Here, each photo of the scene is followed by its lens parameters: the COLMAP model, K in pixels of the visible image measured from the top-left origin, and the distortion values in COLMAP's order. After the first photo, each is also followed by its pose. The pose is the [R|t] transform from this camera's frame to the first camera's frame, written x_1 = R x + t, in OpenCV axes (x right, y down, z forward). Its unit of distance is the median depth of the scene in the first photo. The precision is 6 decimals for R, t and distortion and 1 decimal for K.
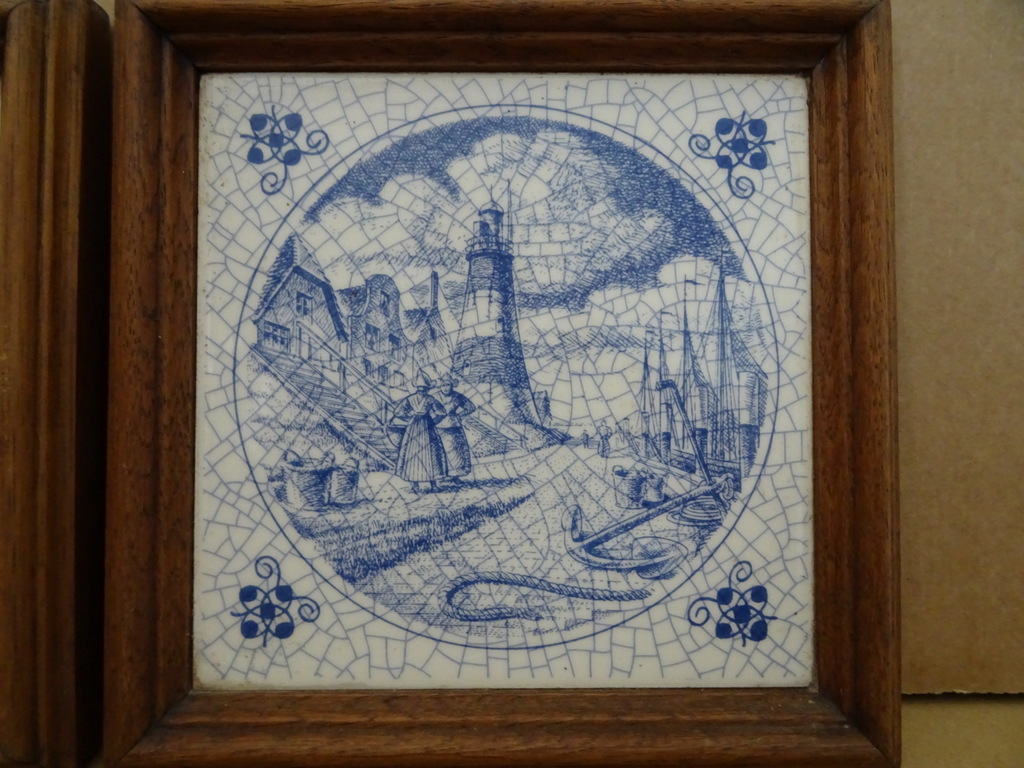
lens RADIAL K [[728.1, 0, 527.8], [0, 728.1, 363.8], [0, 0, 1]] dist [0.008624, -0.025661]
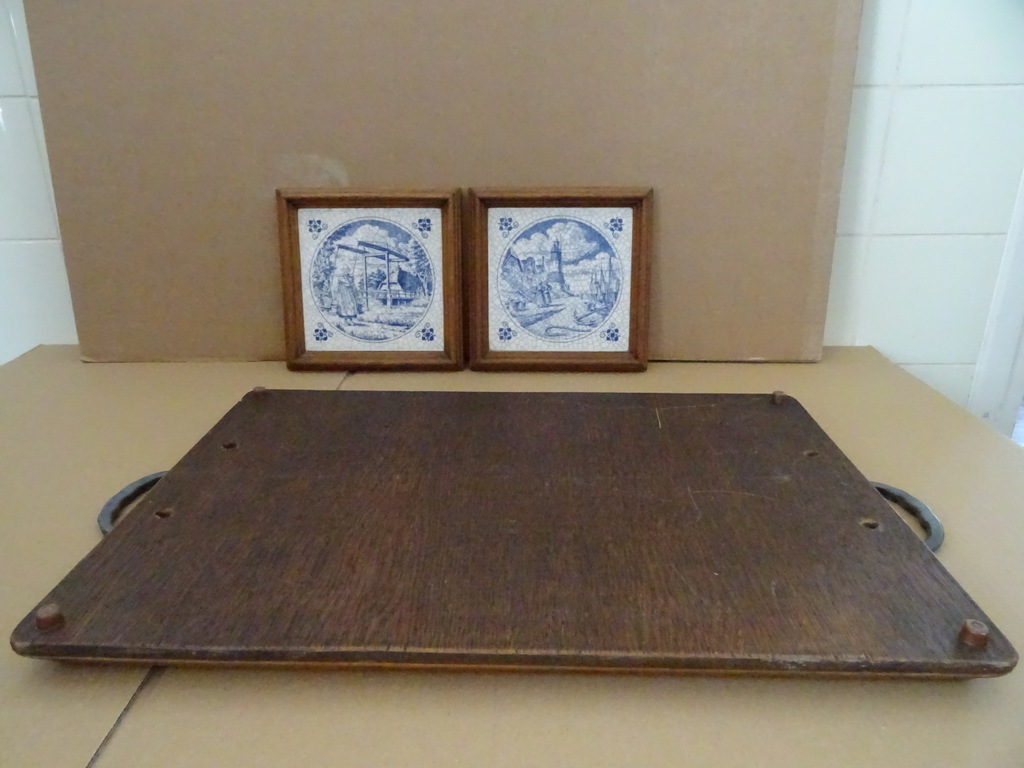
lens RADIAL K [[728.1, 0, 520.9], [0, 728.1, 378.3], [0, 0, 1]] dist [0.008624, -0.025661]
pose [[0.999967, 0.004547, -0.006789, -0.228331], [-0.003081, 0.979358, 0.202110, -0.290476], [0.007568, -0.202082, 0.979339, -3.370563]]
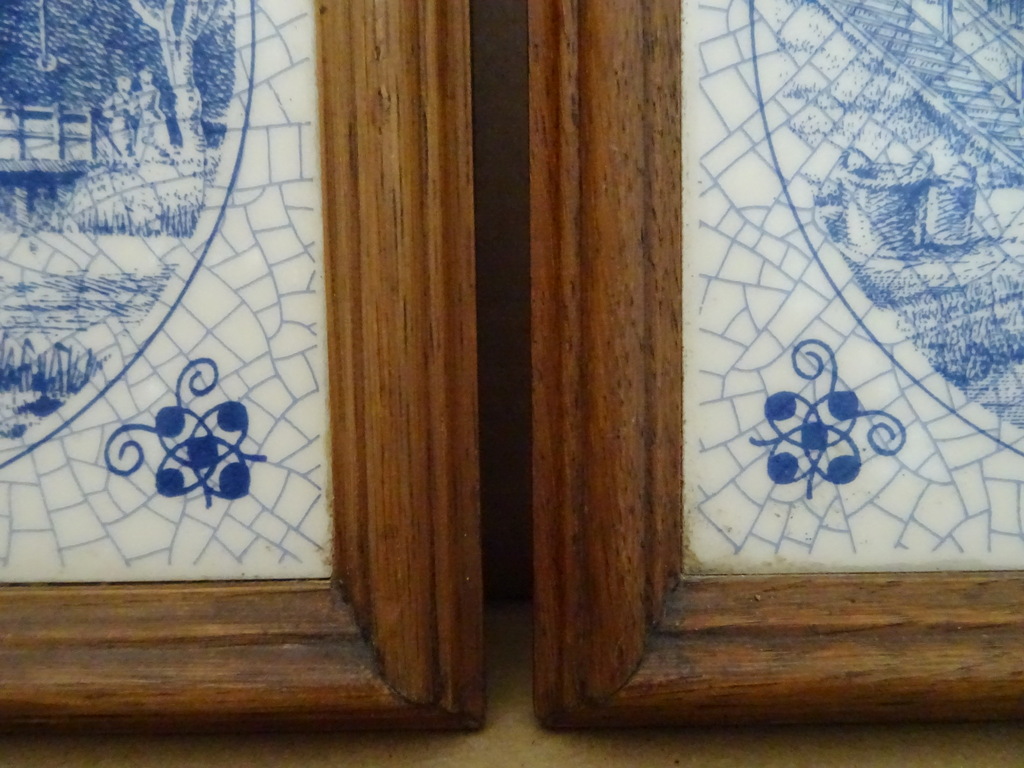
lens RADIAL K [[728.1, 0, 515.2], [0, 728.1, 374.6], [0, 0, 1]] dist [0.008624, -0.025661]
pose [[0.999881, -0.011352, -0.010440, -0.575798], [0.012183, 0.996451, 0.083285, 0.238800], [0.009457, -0.083402, 0.996471, 0.433687]]
